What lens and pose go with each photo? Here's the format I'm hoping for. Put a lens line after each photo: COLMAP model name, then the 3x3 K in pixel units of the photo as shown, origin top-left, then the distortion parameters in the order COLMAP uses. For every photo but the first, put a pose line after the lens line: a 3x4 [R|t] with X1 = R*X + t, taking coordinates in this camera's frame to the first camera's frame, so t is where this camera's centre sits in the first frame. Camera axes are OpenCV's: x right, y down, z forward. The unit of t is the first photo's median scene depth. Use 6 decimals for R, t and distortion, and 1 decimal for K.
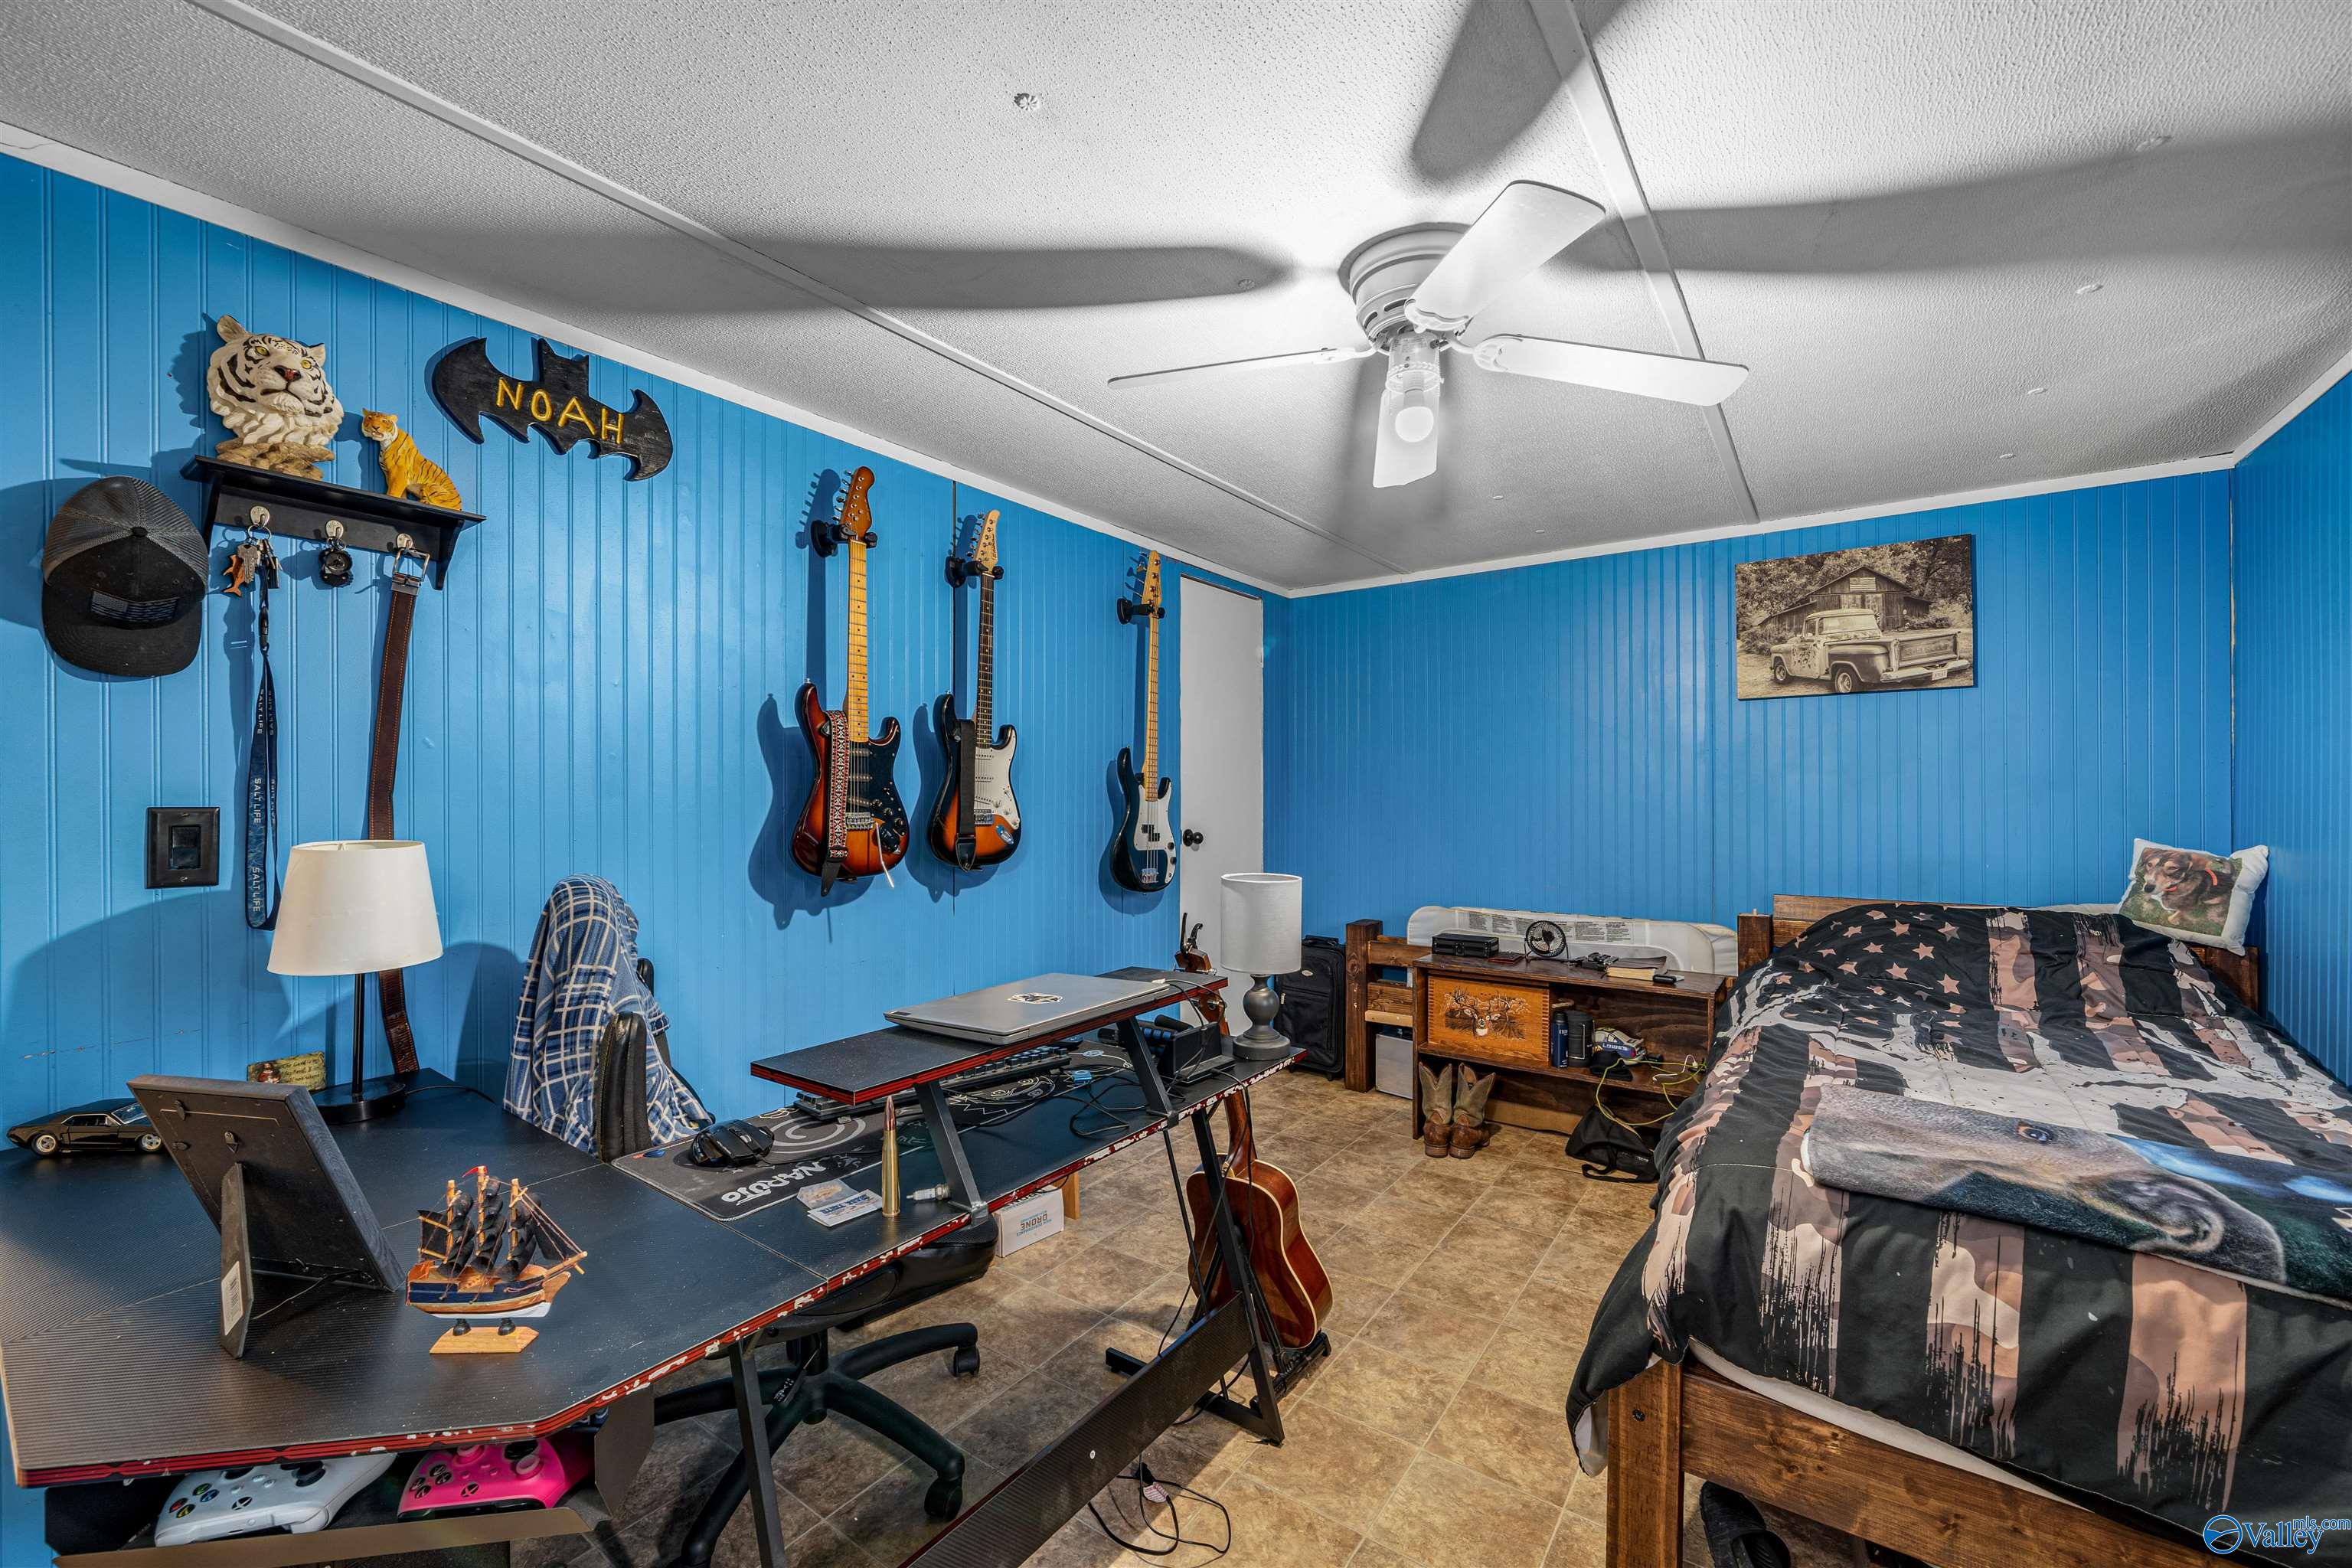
lens RADIAL K [[942.1, 0, 1166.0], [0, 942.1, 793.8], [0, 0, 1]] dist [0.001107, -0.000012]
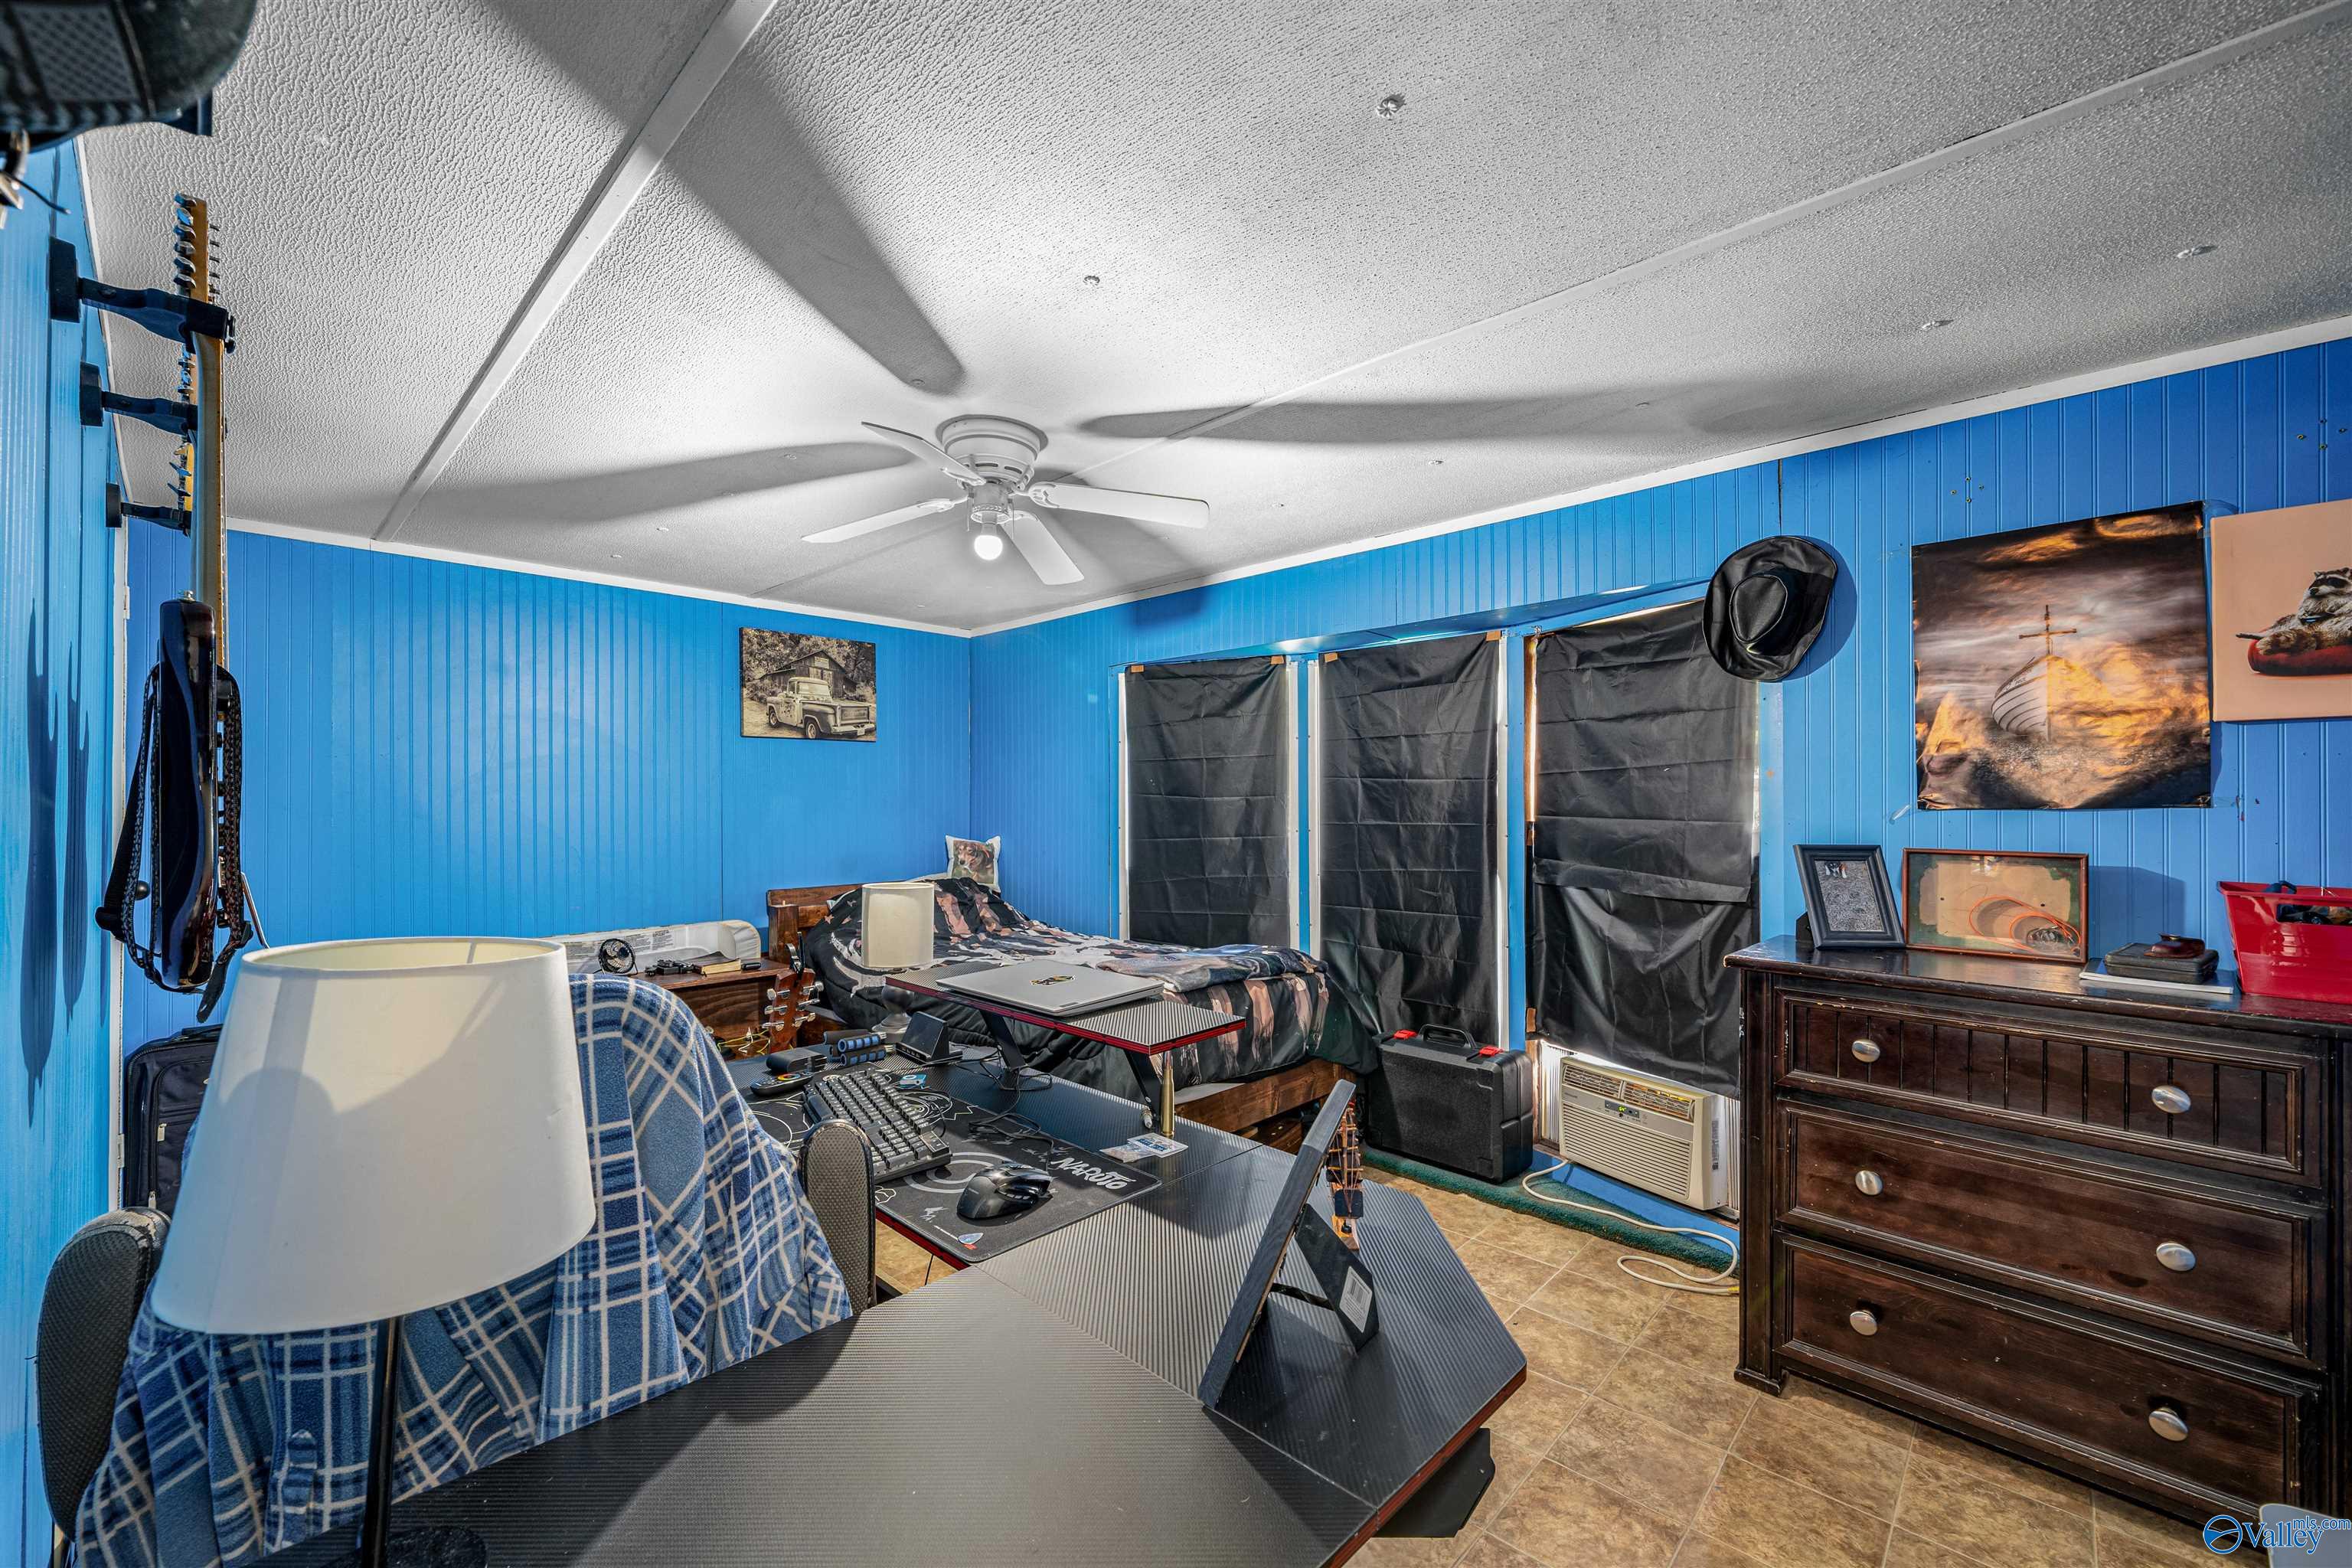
lens RADIAL K [[942.1, 0, 1166.5], [0, 942.1, 791.2], [0, 0, 1]] dist [0.001107, -0.000012]
pose [[0.138000, 0.015328, 0.990314, -0.597087], [0.006788, 0.999842, -0.016421, -0.003782], [-0.990409, 0.008989, 0.137874, 0.305612]]
